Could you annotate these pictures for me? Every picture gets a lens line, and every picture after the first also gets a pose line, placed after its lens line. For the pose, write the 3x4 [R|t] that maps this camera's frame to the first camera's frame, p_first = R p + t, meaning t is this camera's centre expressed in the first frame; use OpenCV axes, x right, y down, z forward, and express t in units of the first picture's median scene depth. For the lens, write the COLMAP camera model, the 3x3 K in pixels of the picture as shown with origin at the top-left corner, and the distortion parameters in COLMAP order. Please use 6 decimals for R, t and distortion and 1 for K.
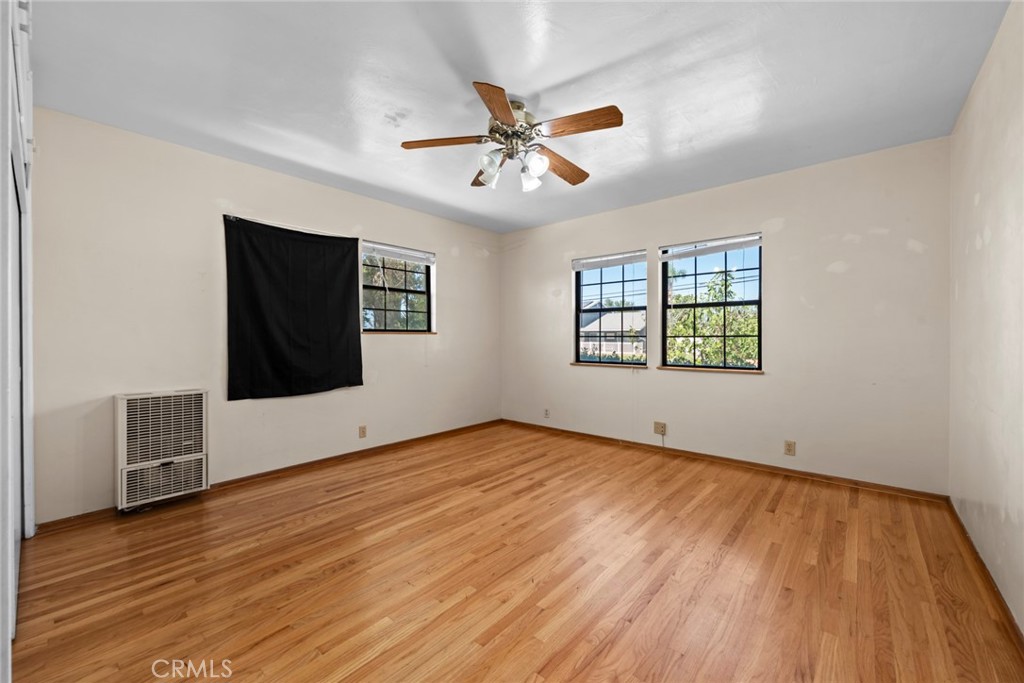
lens RADIAL K [[410.6, 0, 513.4], [0, 410.6, 336.9], [0, 0, 1]] dist [-0.001877, 0.000777]
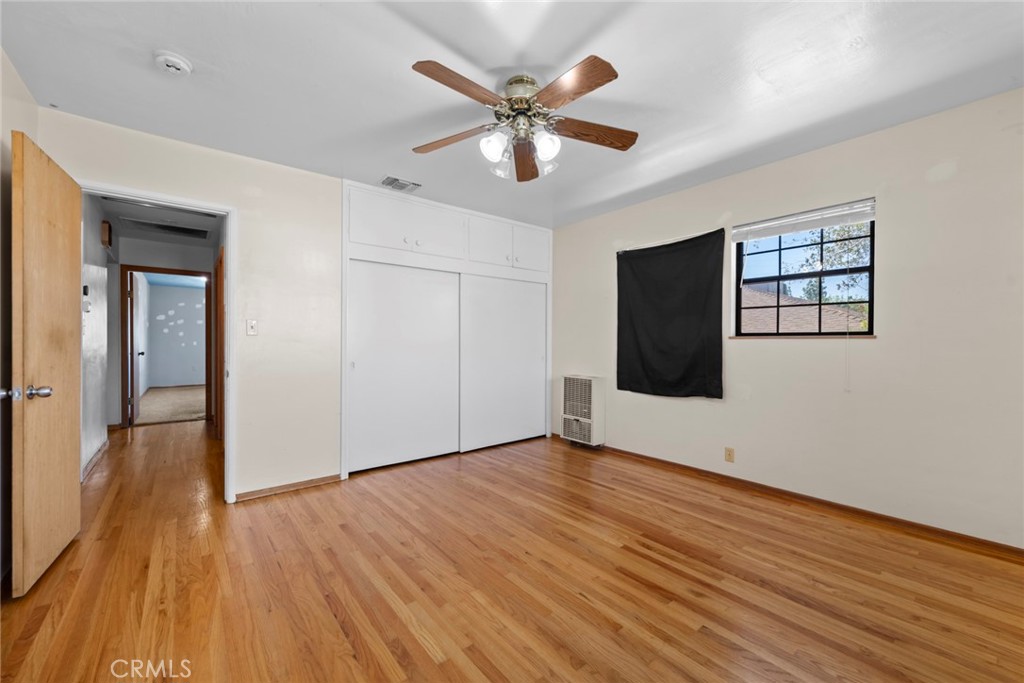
lens RADIAL K [[410.6, 0, 513.4], [0, 410.6, 336.9], [0, 0, 1]] dist [-0.001877, 0.000777]
pose [[-0.186315, -0.009839, -0.982441, 0.677560], [-0.000760, 0.999951, -0.009870, -0.003337], [0.982490, -0.001093, -0.186314, 0.891537]]
